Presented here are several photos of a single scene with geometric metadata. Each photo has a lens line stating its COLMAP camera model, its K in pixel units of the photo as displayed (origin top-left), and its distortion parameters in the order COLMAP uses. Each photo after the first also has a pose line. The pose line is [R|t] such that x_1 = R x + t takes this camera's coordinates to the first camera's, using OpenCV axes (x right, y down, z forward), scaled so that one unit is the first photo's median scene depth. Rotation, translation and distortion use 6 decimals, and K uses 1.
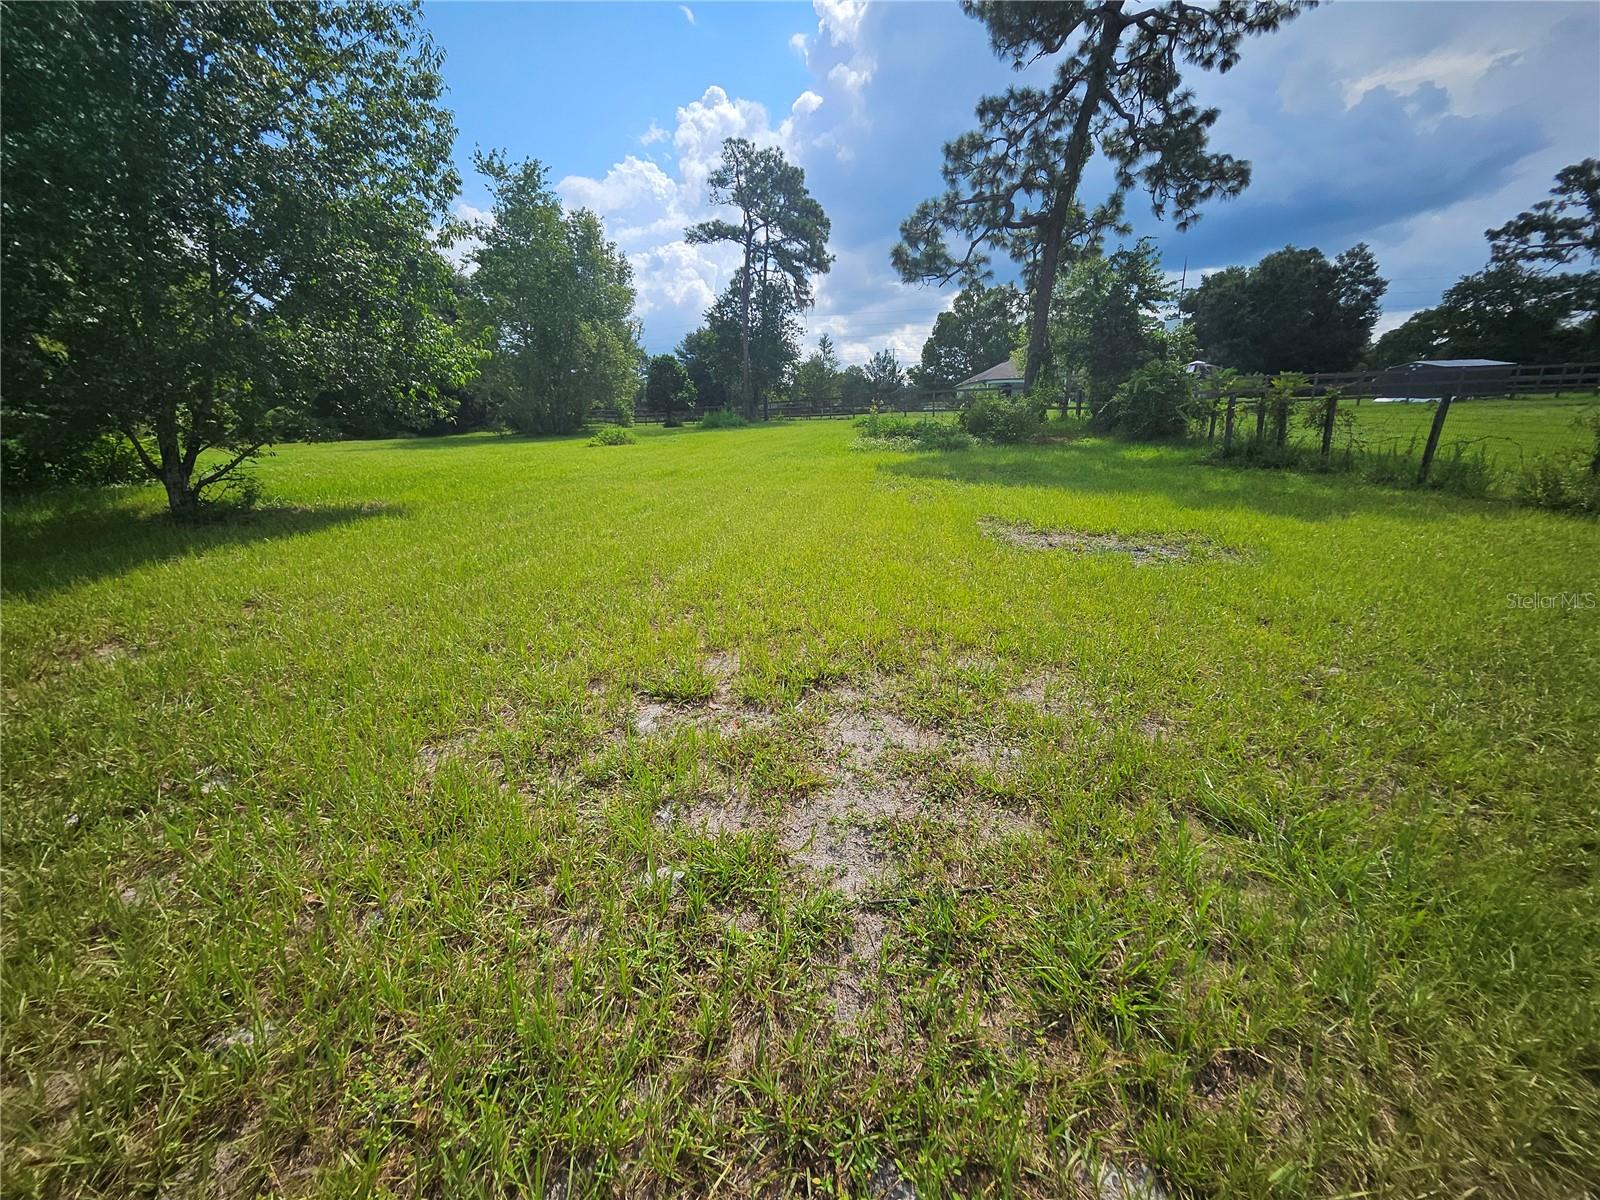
lens RADIAL K [[642.0, 0, 791.4], [0, 642.0, 583.1], [0, 0, 1]] dist [0.016431, -0.002985]
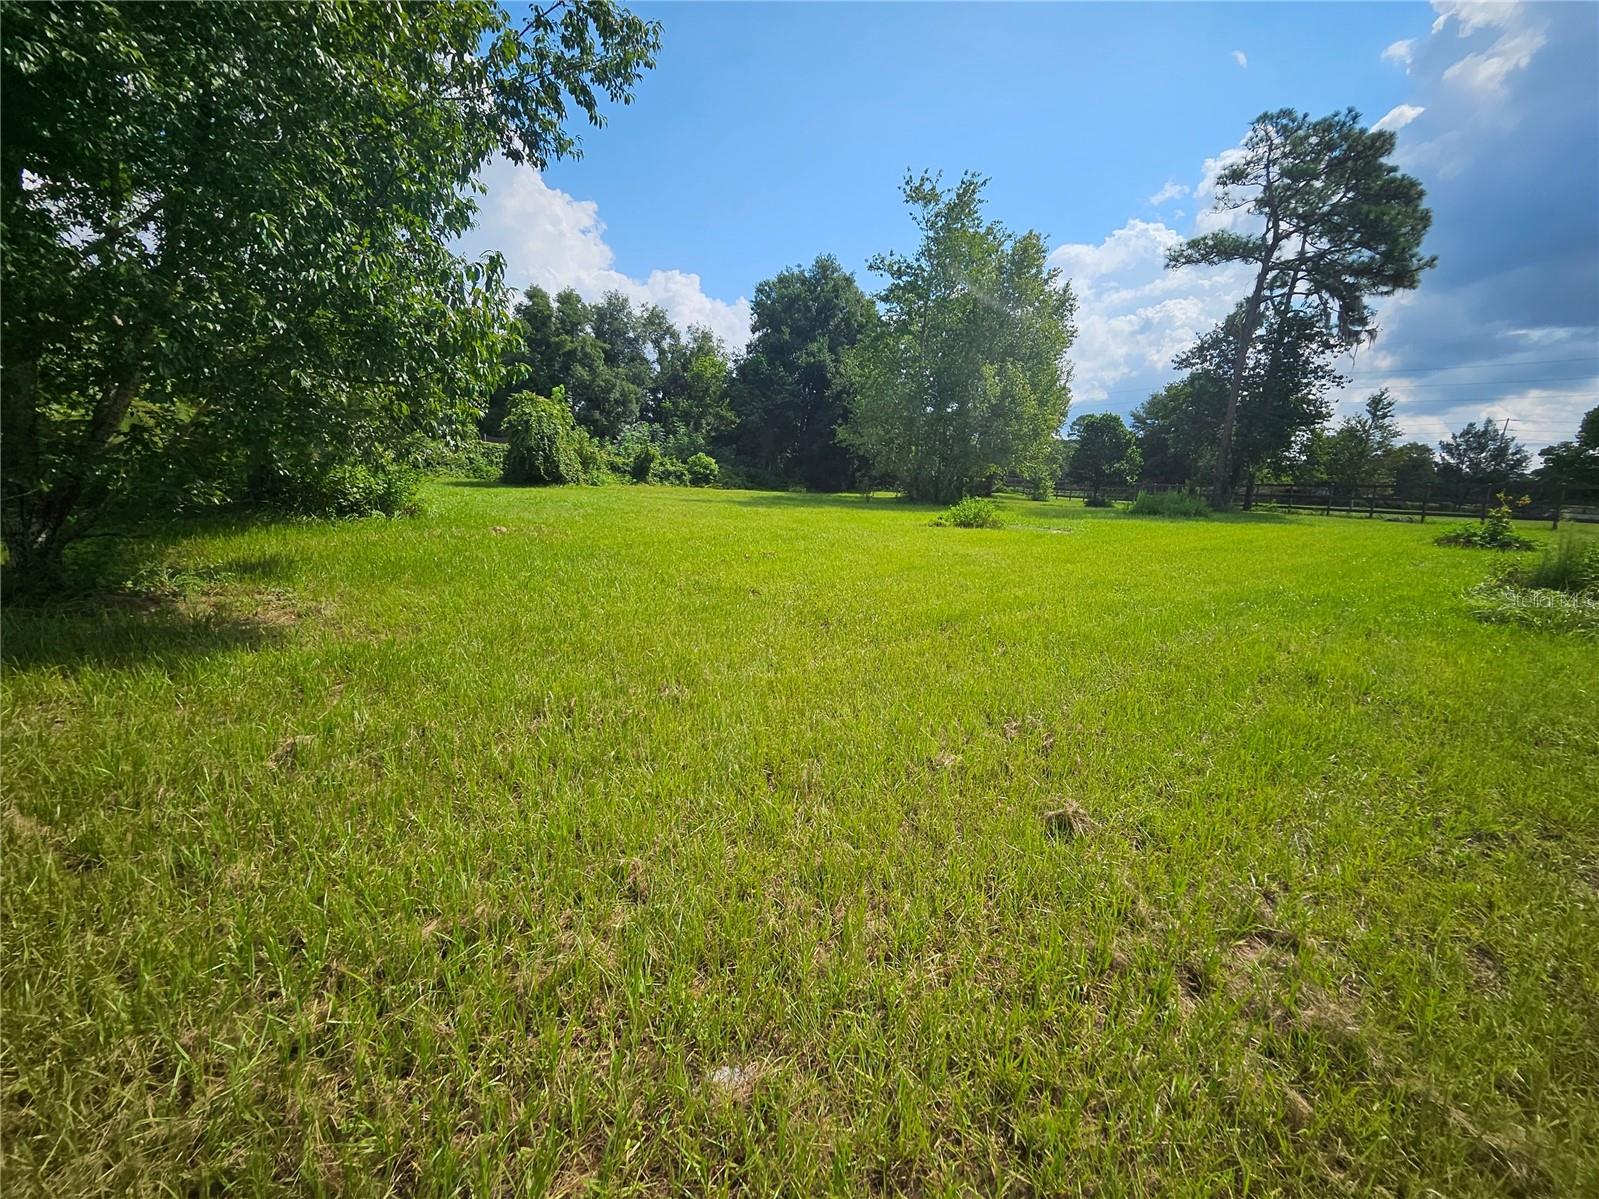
lens RADIAL K [[688.5, 0, 802.2], [0, 688.5, 578.7], [0, 0, 1]] dist [0.020014, -0.000107]
pose [[0.815319, 0.155874, -0.557637, -0.002470], [-0.219869, 0.974291, -0.049130, -0.047622], [0.535643, 0.162664, 0.828630, 0.169843]]
